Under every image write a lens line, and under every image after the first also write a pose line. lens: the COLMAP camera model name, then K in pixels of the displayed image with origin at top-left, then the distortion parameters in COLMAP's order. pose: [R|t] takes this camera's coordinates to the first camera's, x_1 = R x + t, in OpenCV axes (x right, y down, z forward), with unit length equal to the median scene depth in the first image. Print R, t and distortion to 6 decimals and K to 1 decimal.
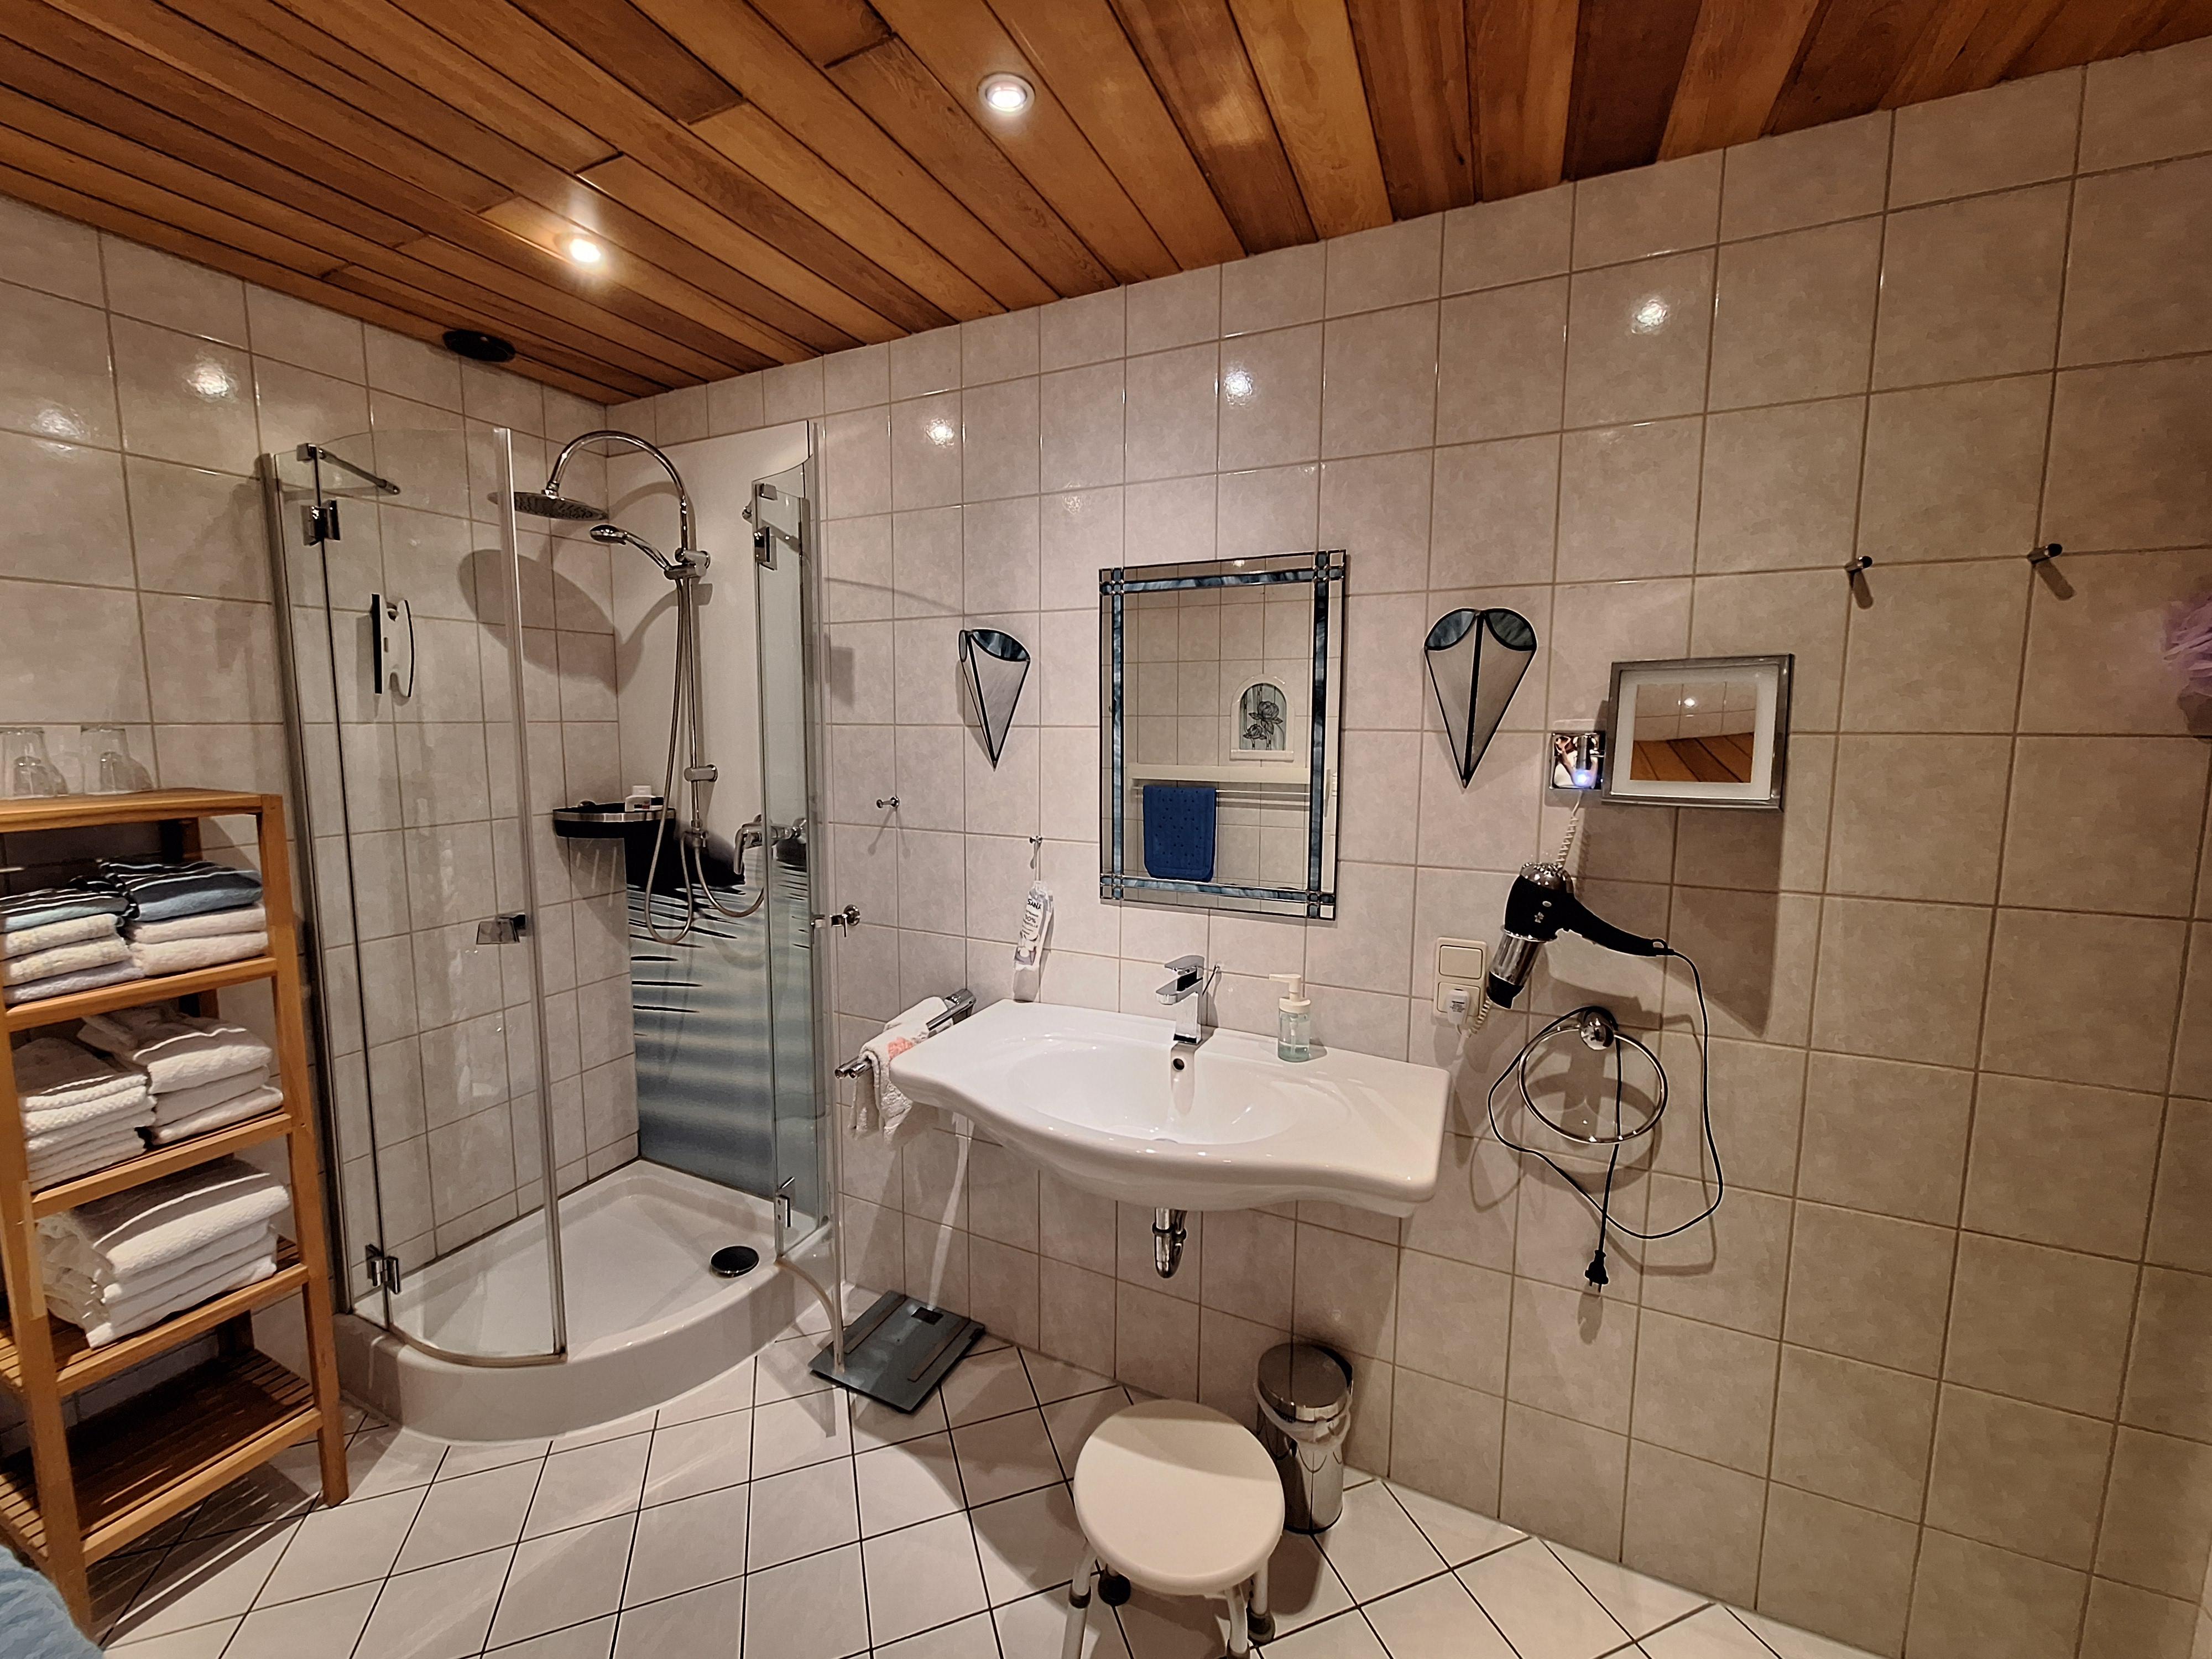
lens RADIAL K [[870.0, 0, 1092.2], [0, 870.0, 813.7], [0, 0, 1]] dist [-0.010094, 0.005580]
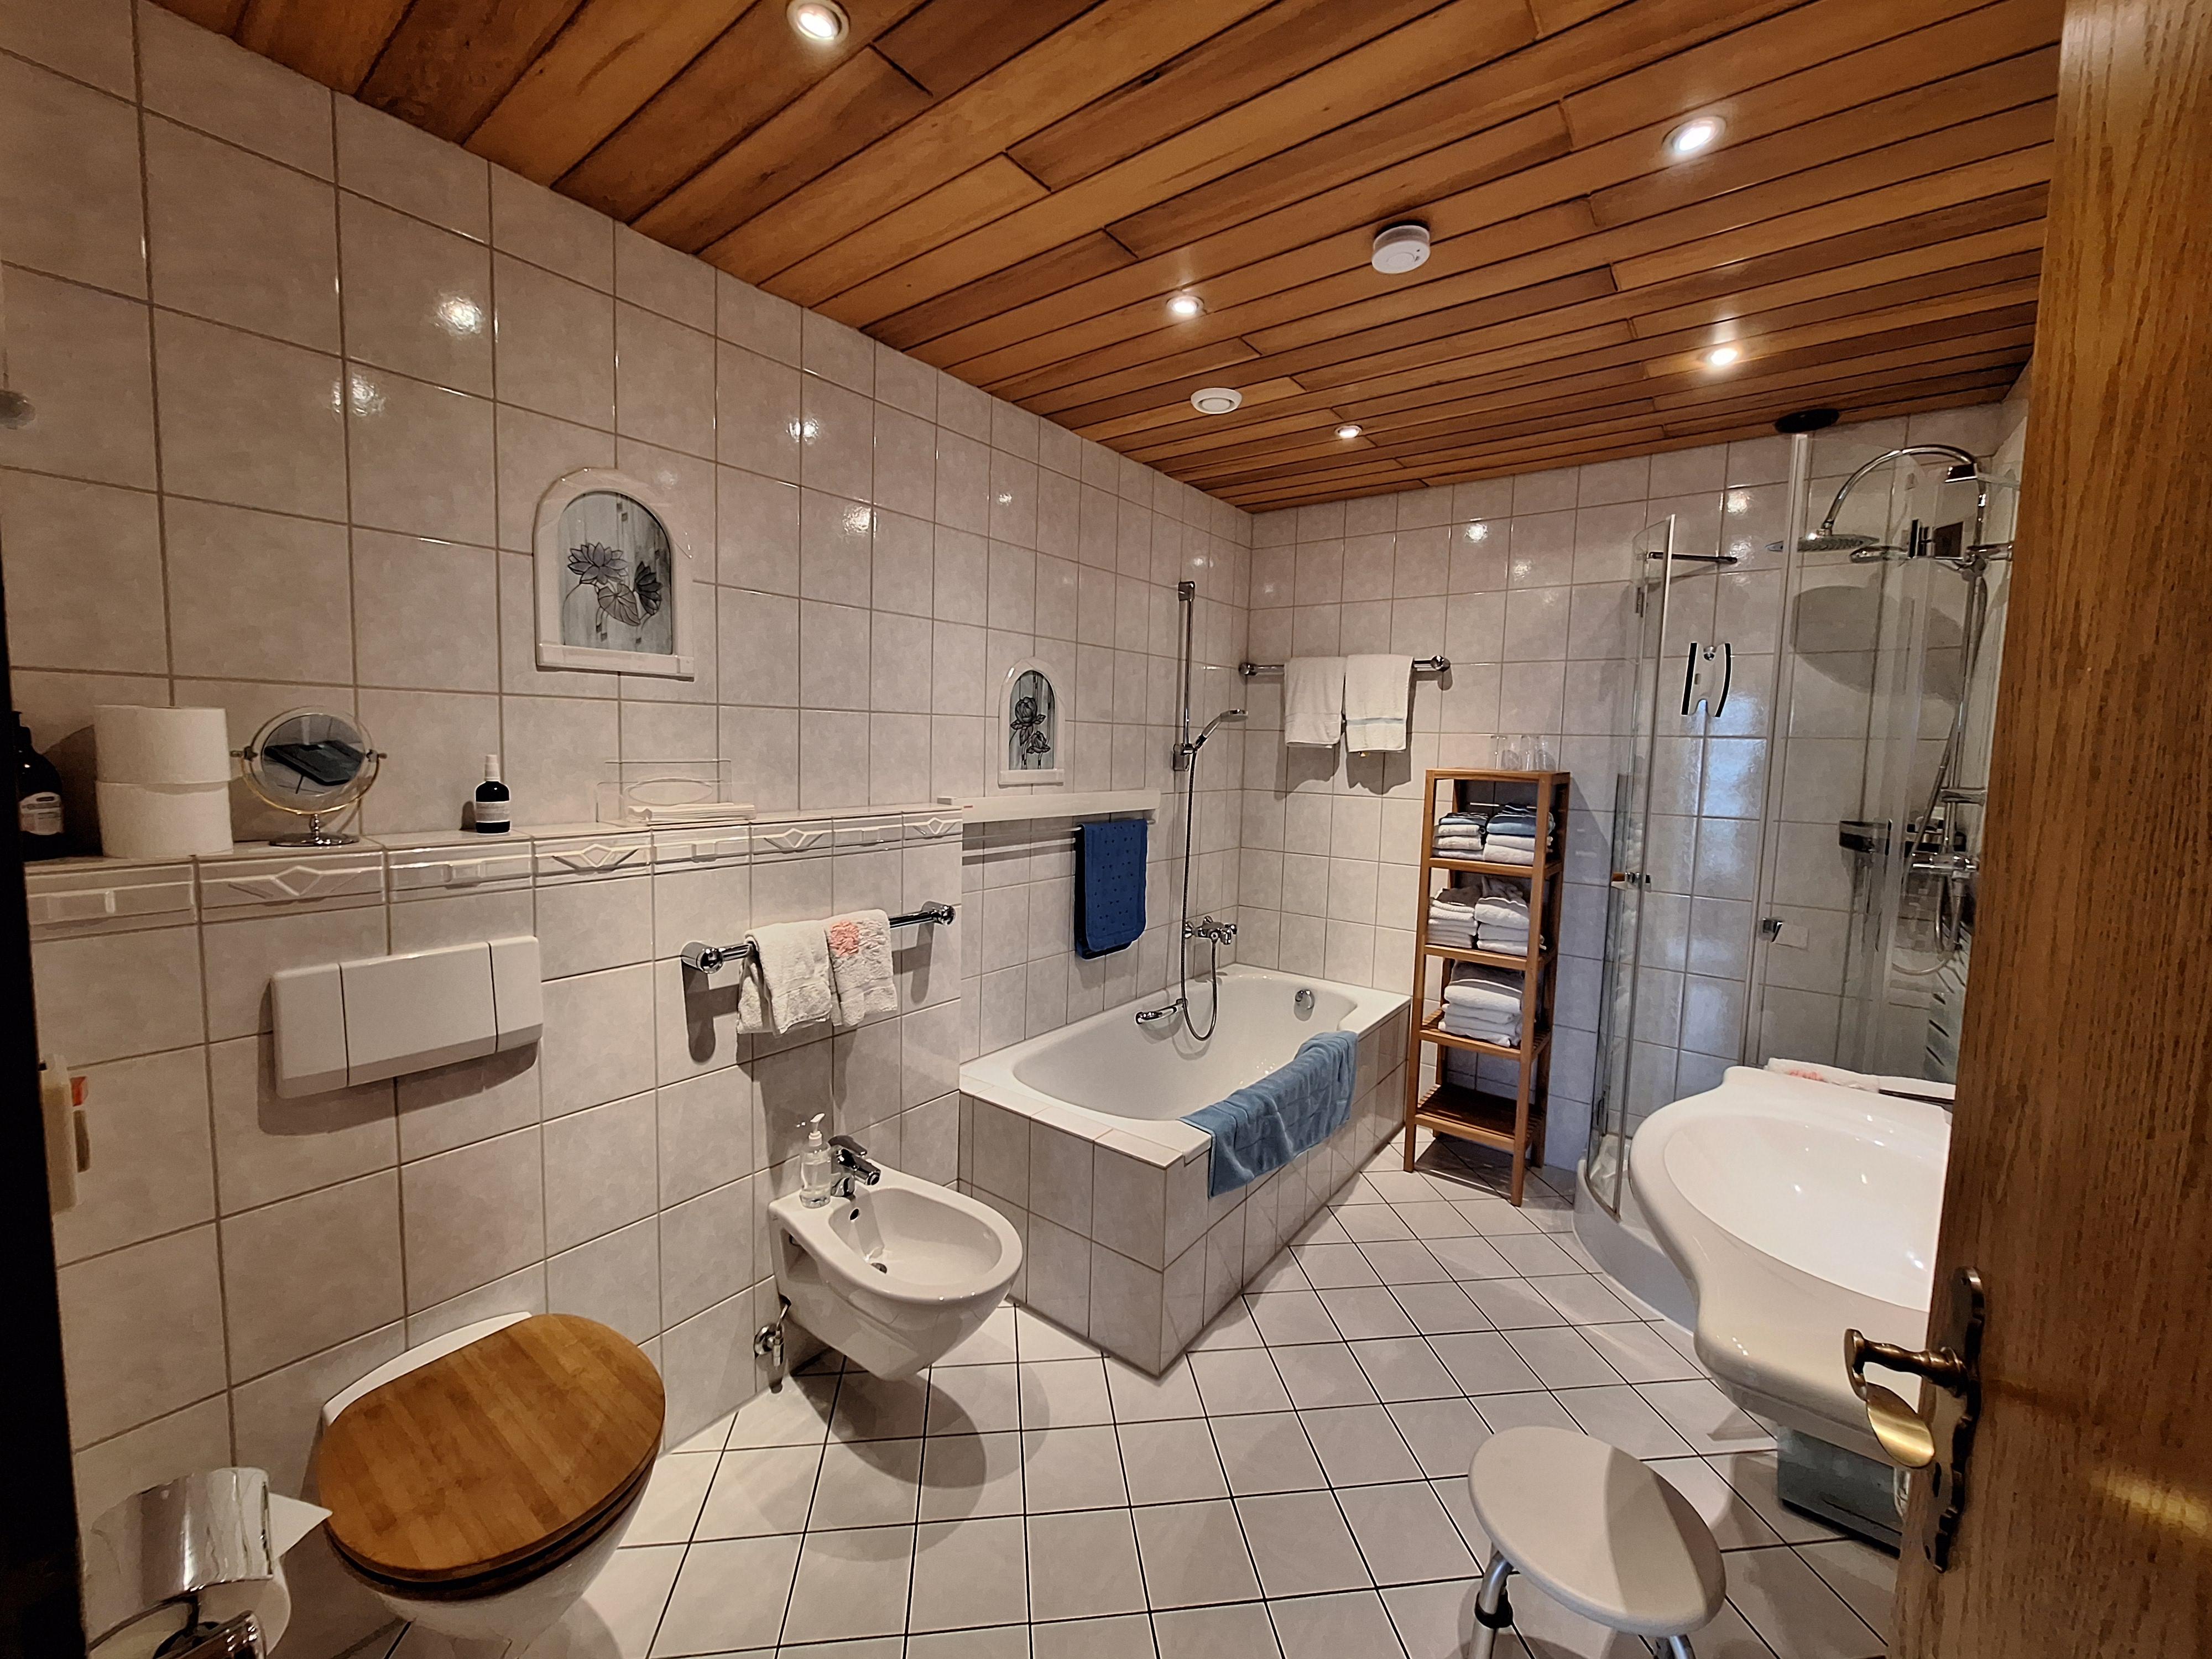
lens RADIAL K [[870.0, 0, 1092.2], [0, 870.0, 813.7], [0, 0, 1]] dist [-0.010094, 0.005580]
pose [[-0.207951, 0.073832, -0.975349, 0.824317], [-0.130918, 0.986074, 0.102557, -0.000826], [0.969338, 0.149018, -0.195389, 0.424557]]
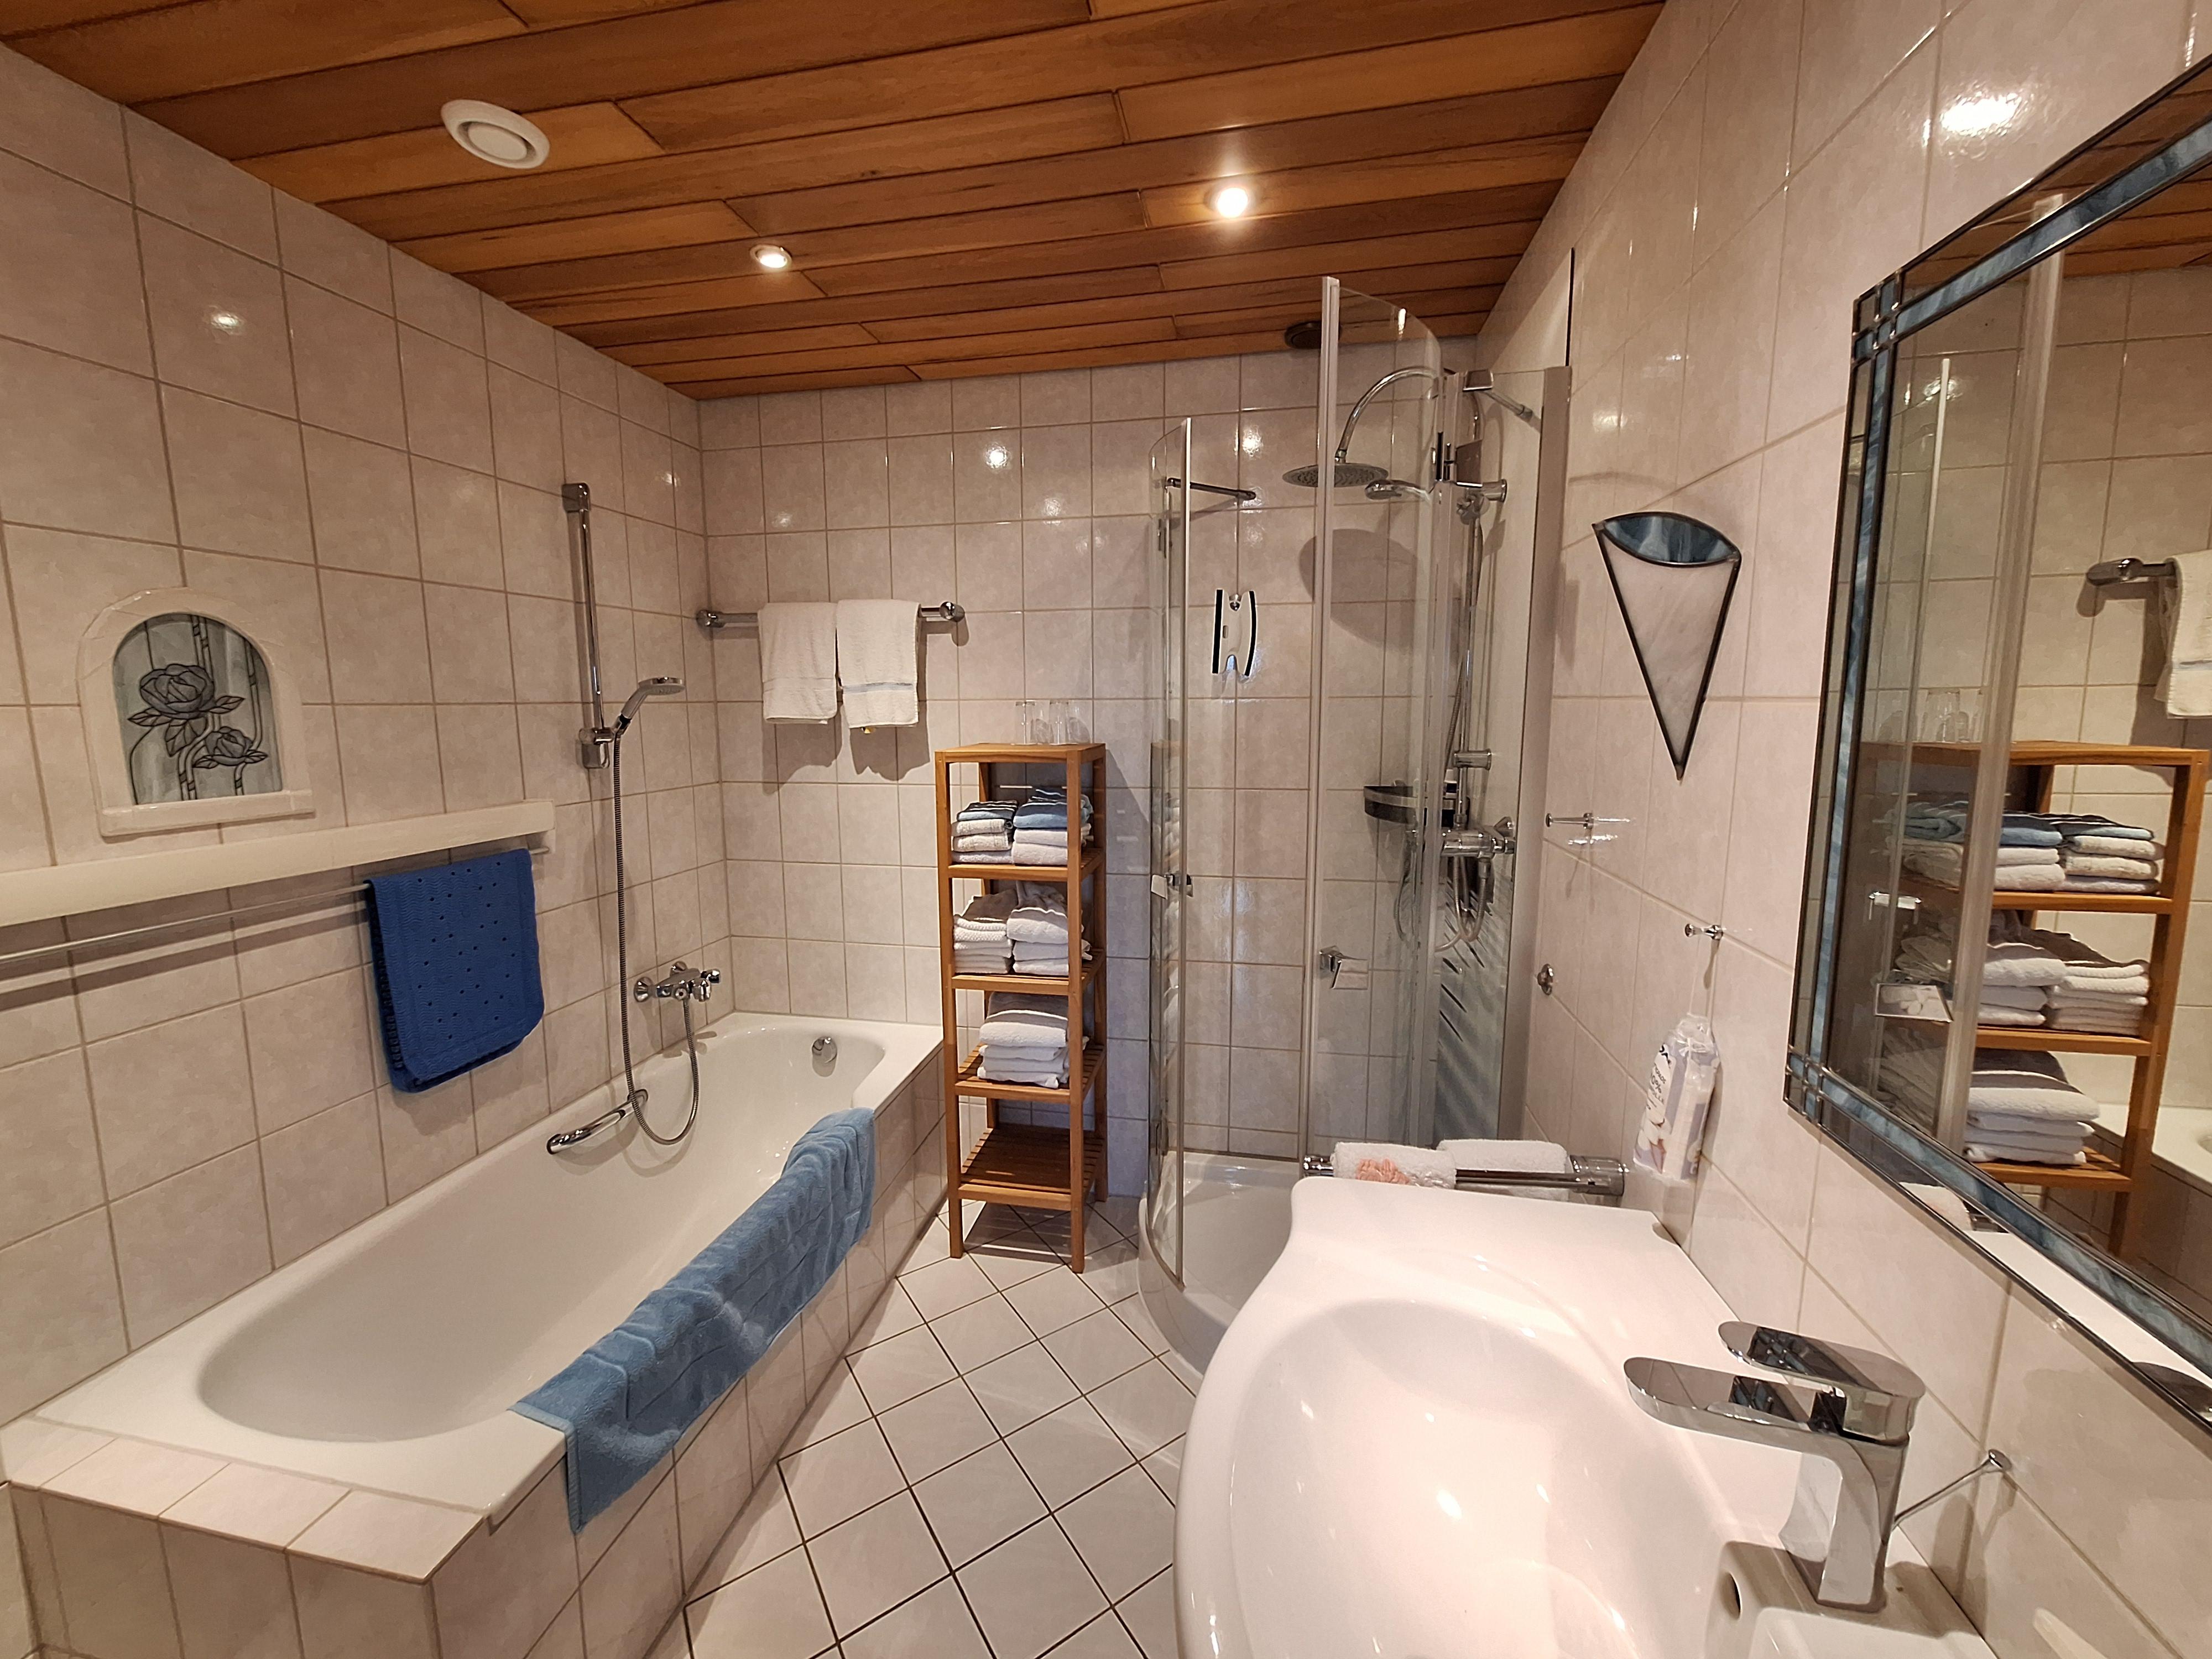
lens RADIAL K [[870.0, 0, 1092.2], [0, 870.0, 813.7], [0, 0, 1]] dist [-0.010094, 0.005580]
pose [[0.245474, 0.121452, -0.961765, 0.352104], [-0.097904, 0.990154, 0.100048, -0.056689], [0.964447, 0.069601, 0.254947, 0.610619]]
